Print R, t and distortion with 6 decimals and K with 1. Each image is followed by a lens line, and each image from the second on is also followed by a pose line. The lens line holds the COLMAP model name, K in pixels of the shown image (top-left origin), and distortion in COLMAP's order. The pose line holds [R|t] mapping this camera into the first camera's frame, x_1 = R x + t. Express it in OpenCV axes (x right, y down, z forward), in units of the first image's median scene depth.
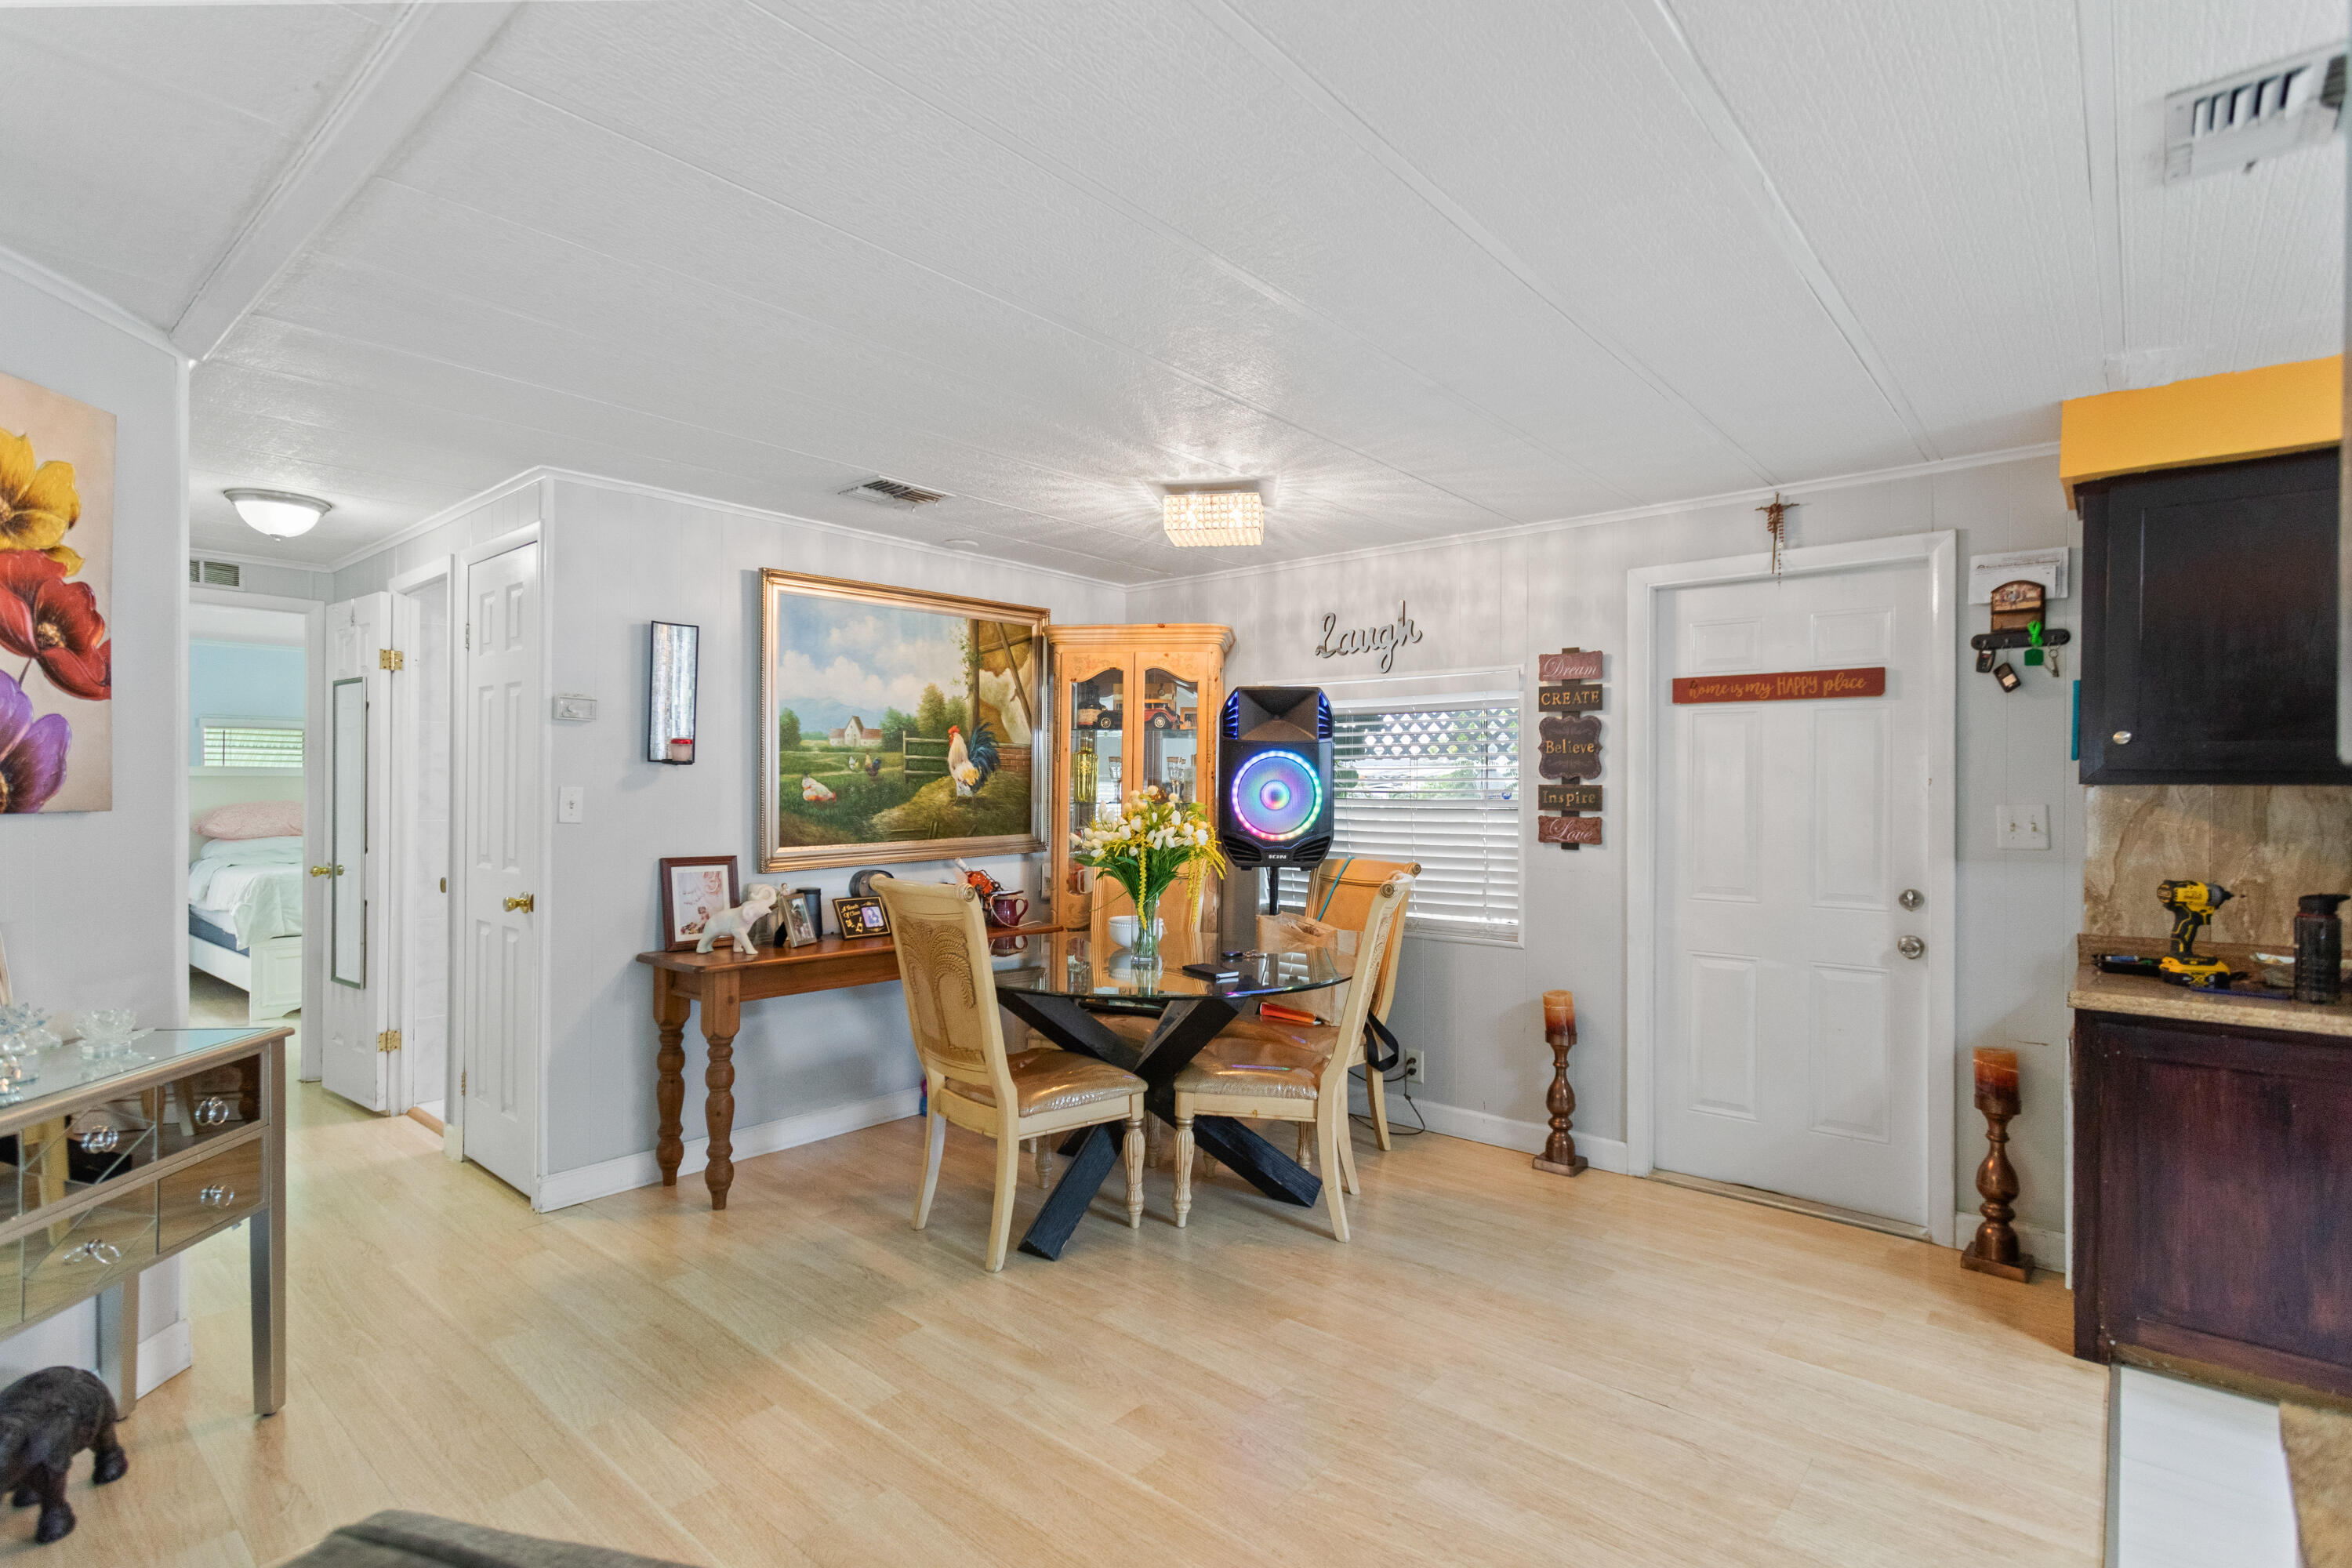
lens RADIAL K [[1124.3, 0, 1165.4], [0, 1124.3, 779.9], [0, 0, 1]] dist [0.003342, 0.000644]
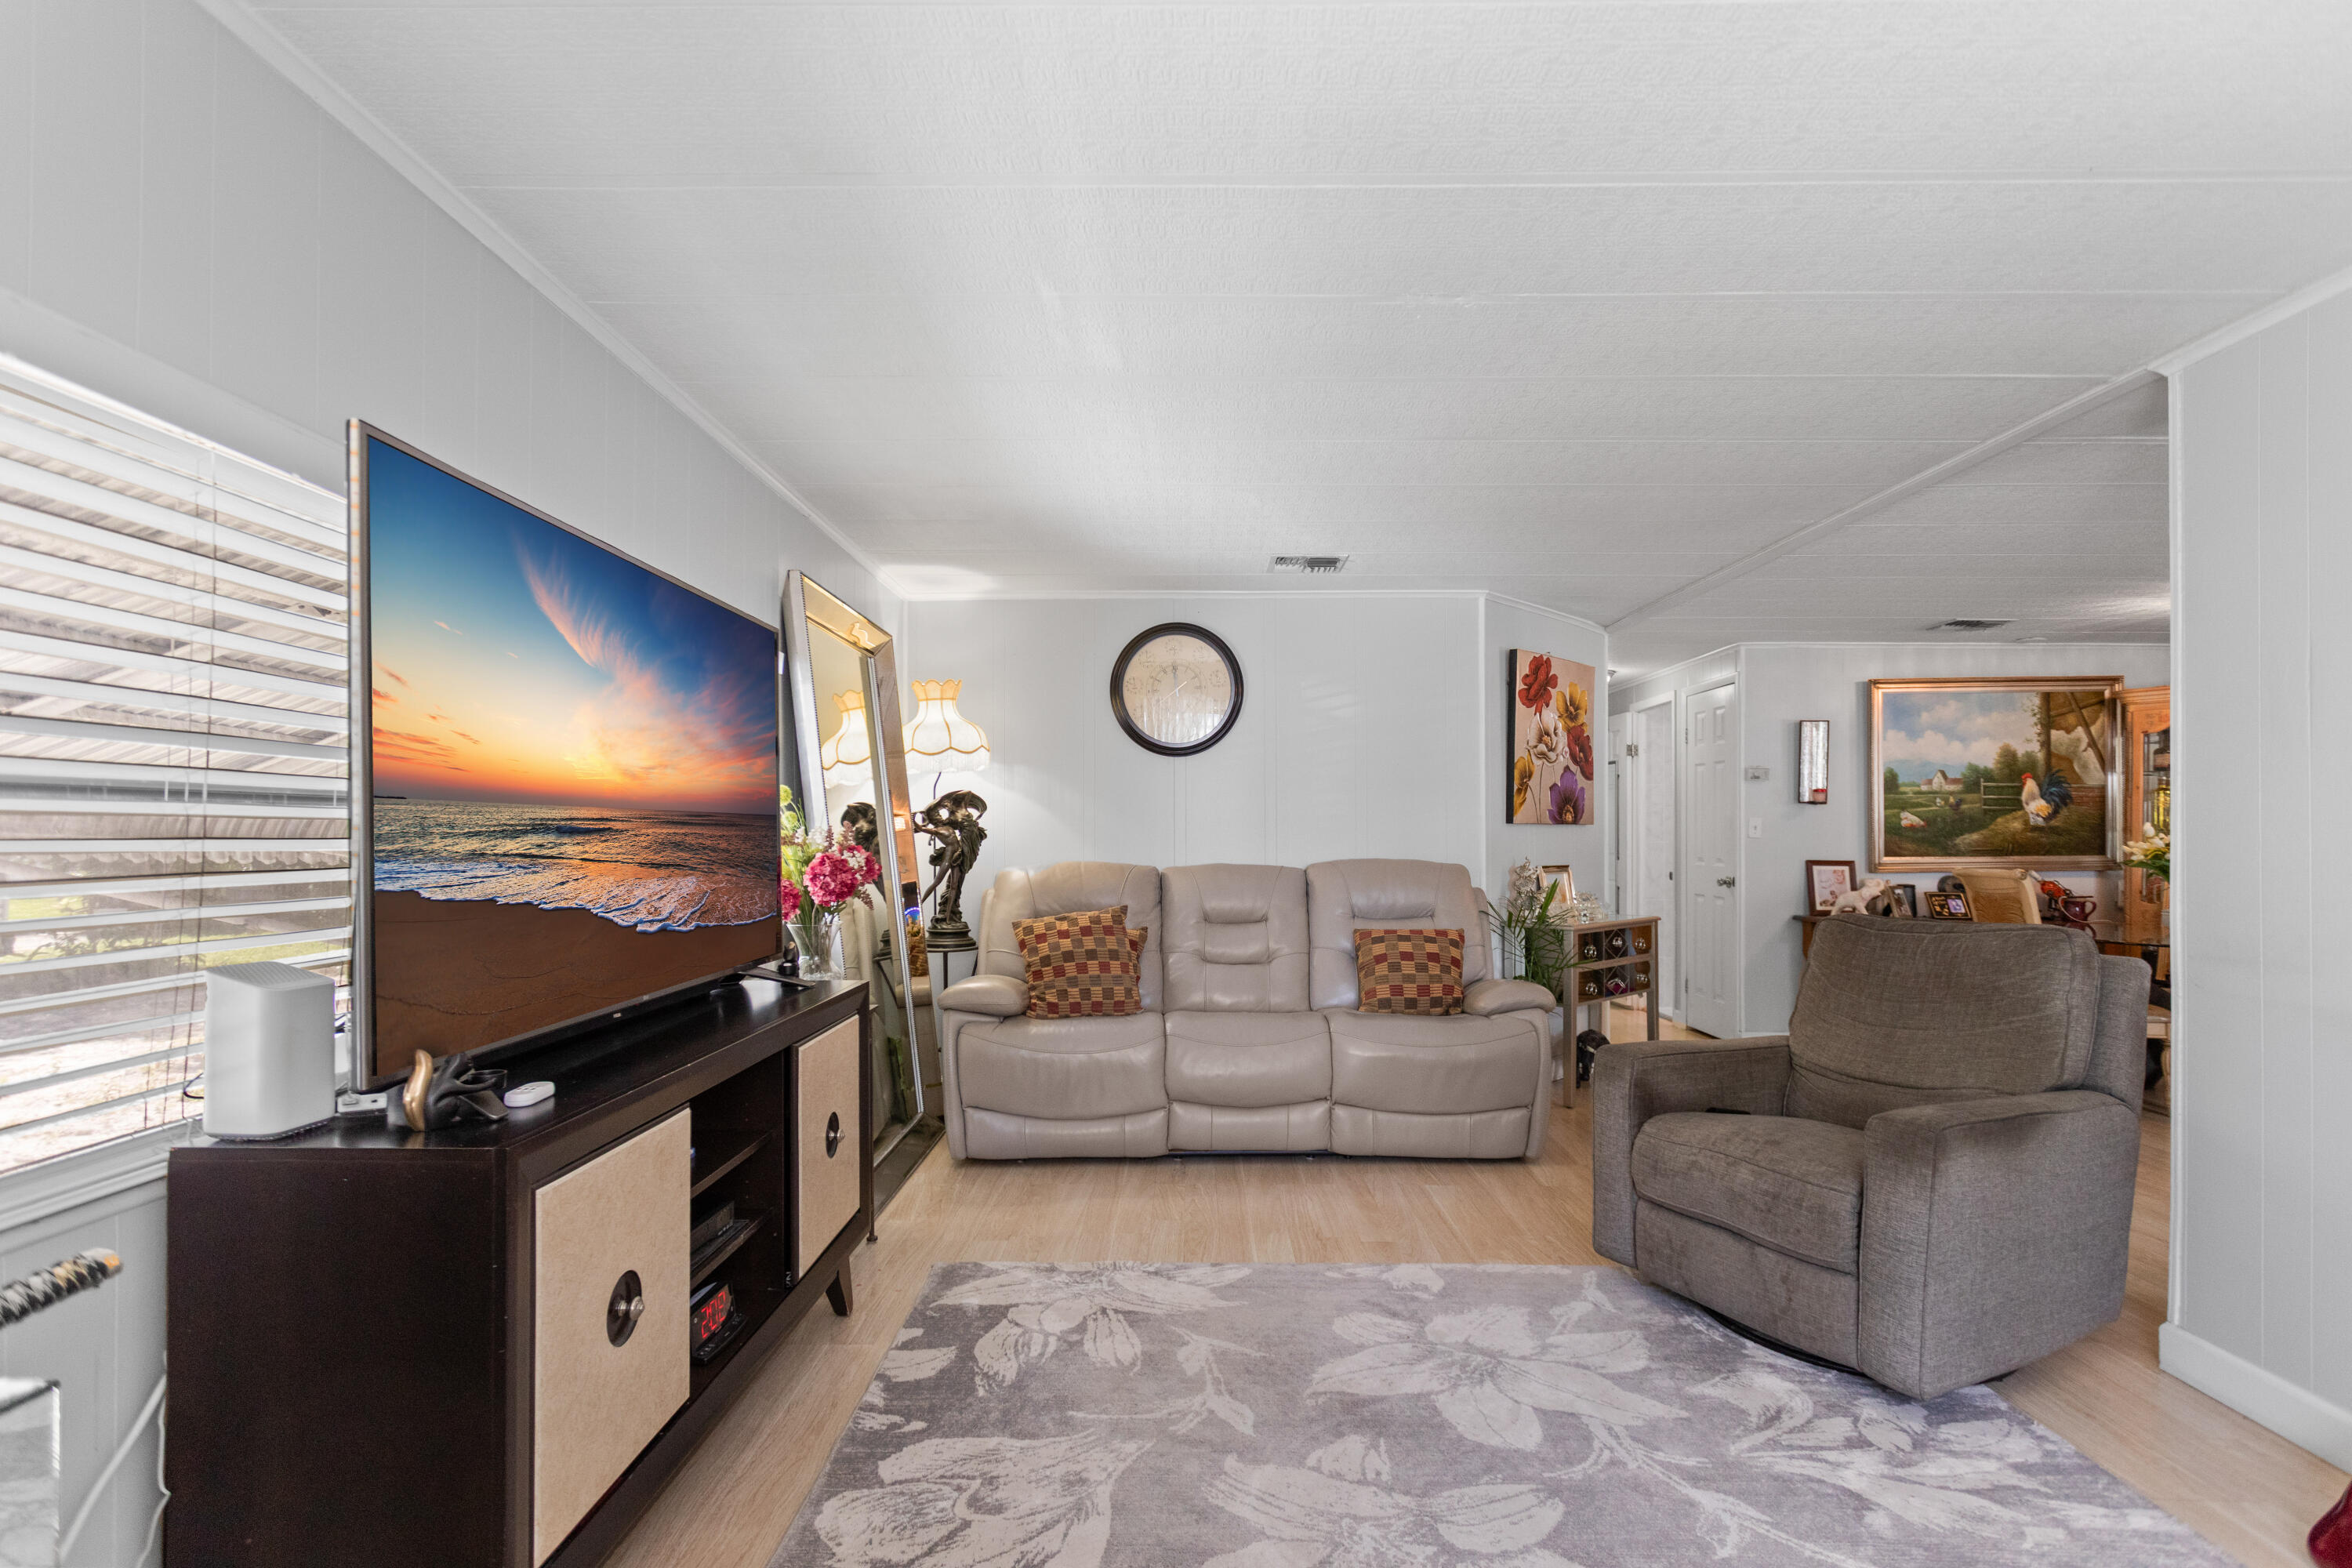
lens RADIAL K [[1108.9, 0, 1173.5], [0, 1108.9, 824.9], [0, 0, 1]] dist [0.000367, 0.000162]
pose [[0.637100, -0.010185, -0.770714, 0.208085], [0.003560, 0.999941, -0.010272, 0.027492], [0.770773, 0.003800, 0.637099, -0.718024]]
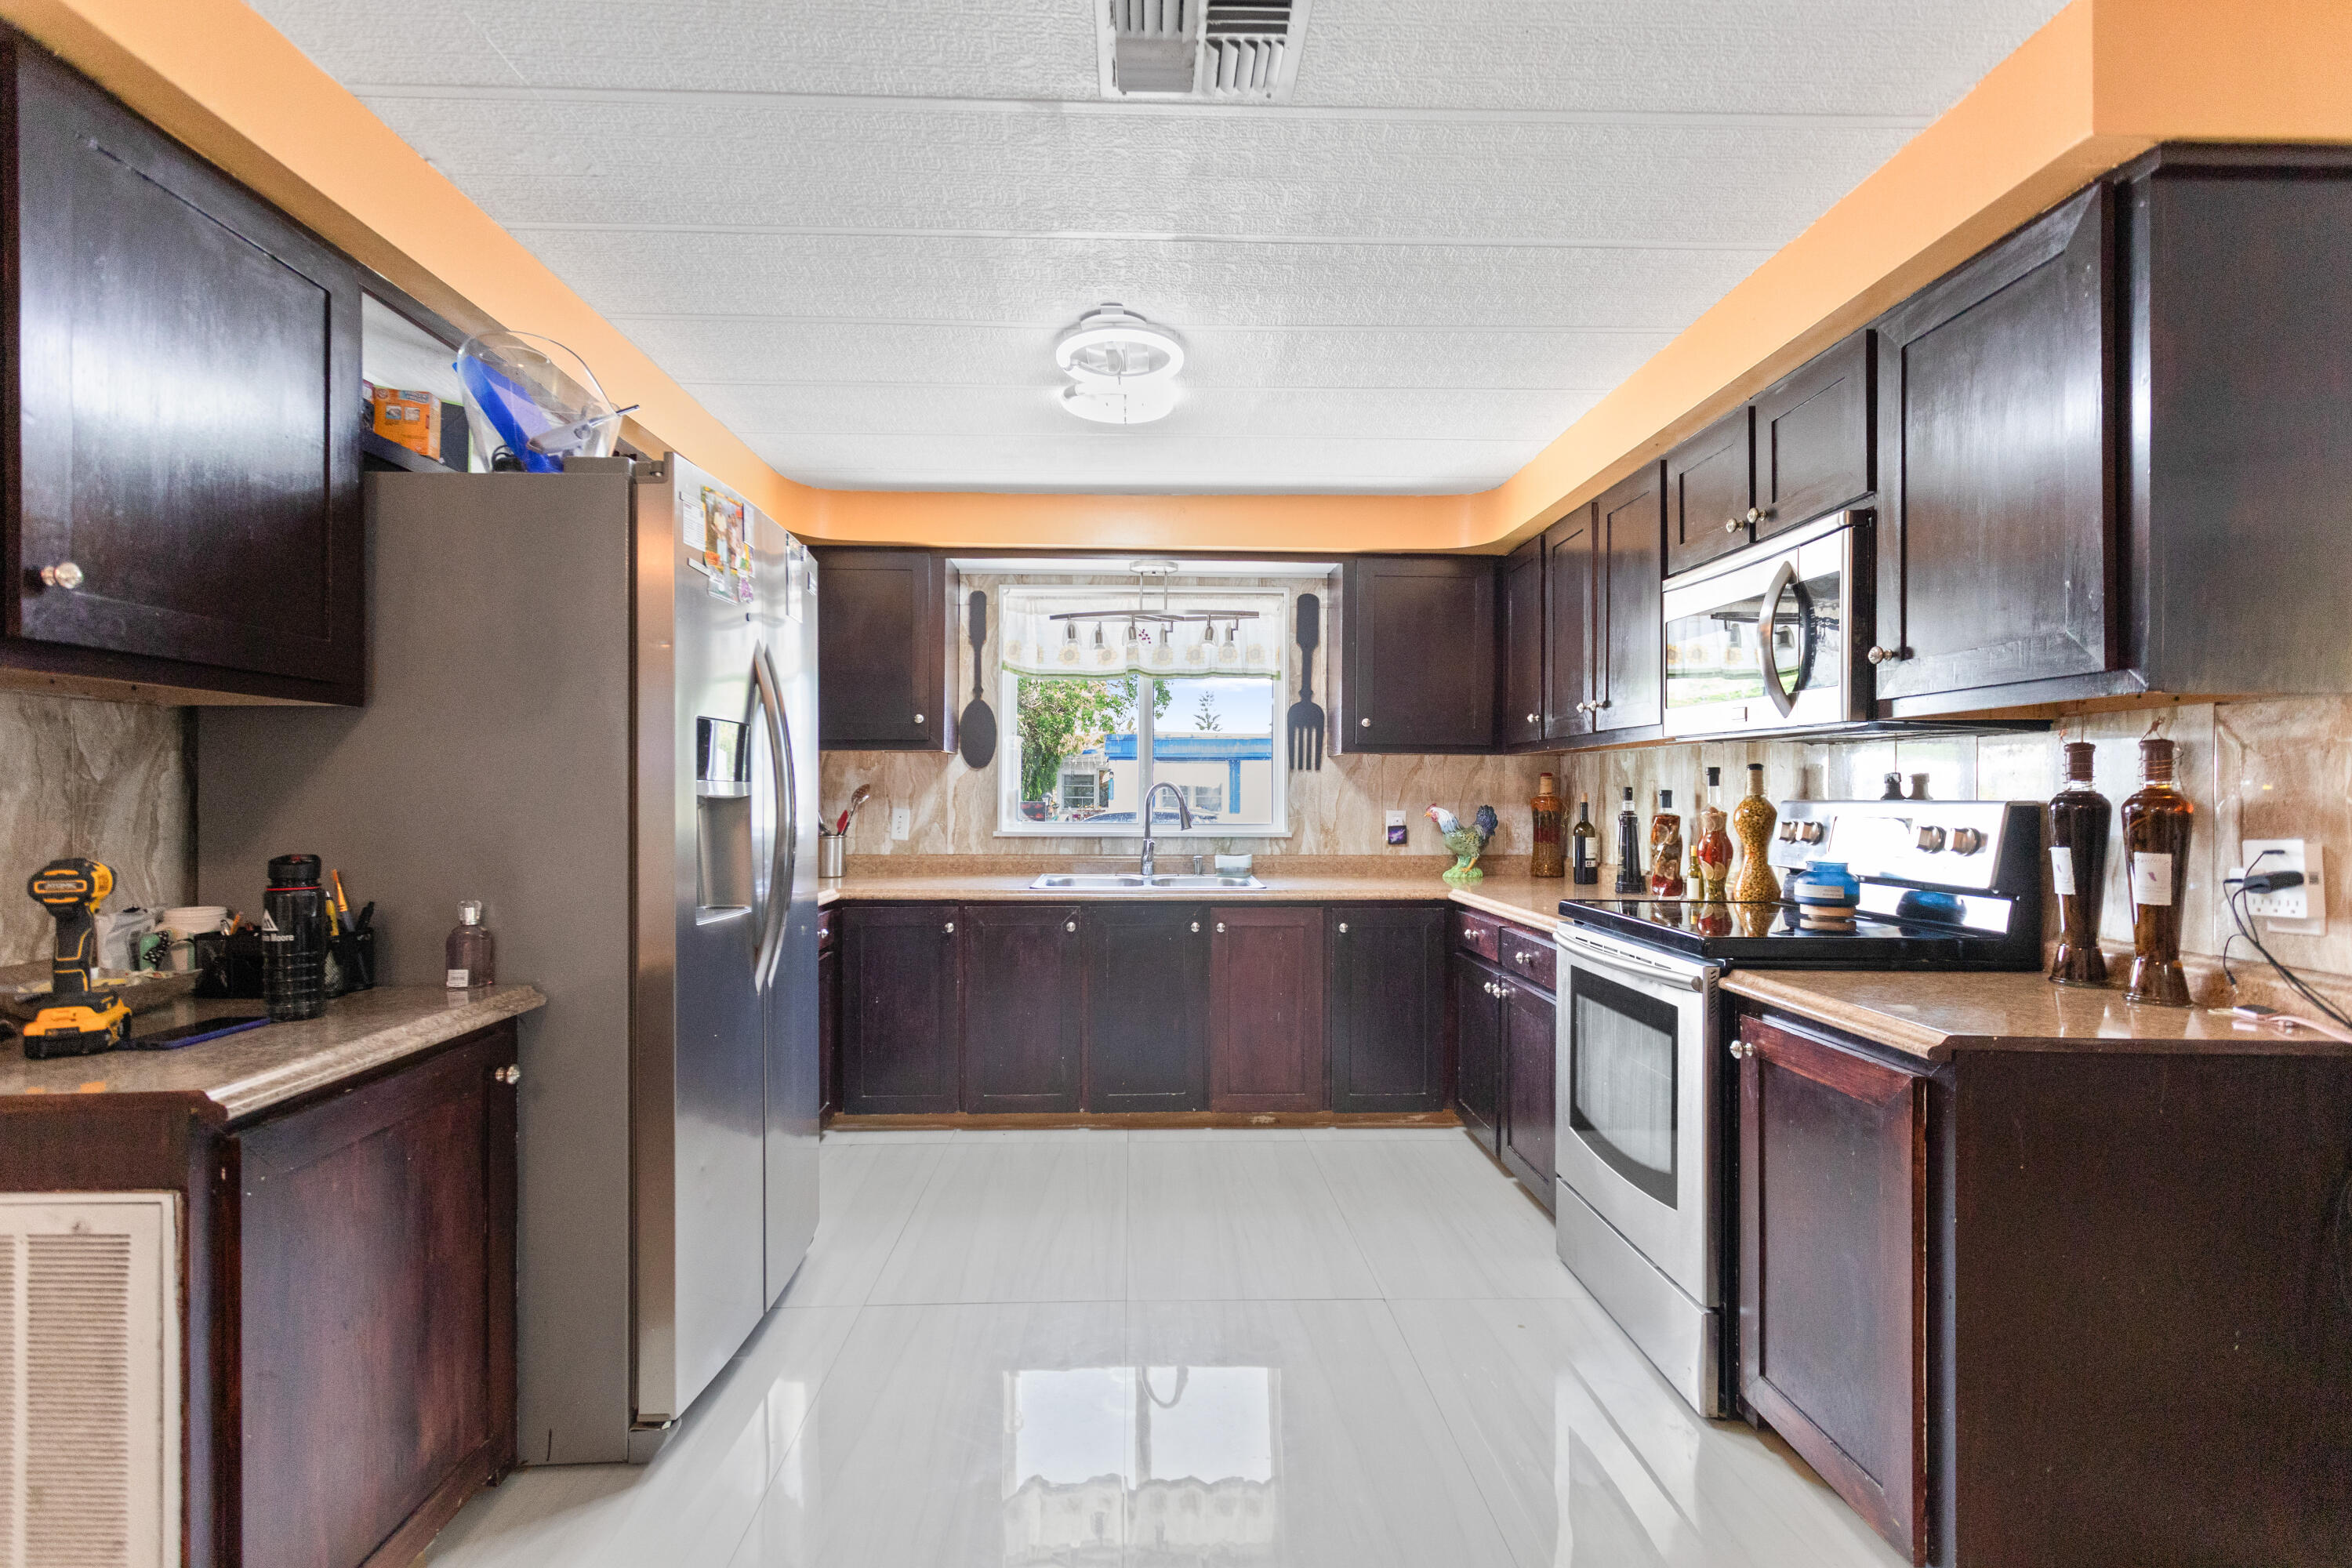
lens RADIAL K [[1121.5, 0, 1169.8], [0, 1121.5, 786.9], [0, 0, 1]] dist [0.003574, 0.001346]
pose [[-0.676649, -0.006067, 0.736281, 0.103825], [-0.010532, 0.999944, -0.001440, 0.033125], [-0.736230, -0.008729, -0.676675, 0.643657]]
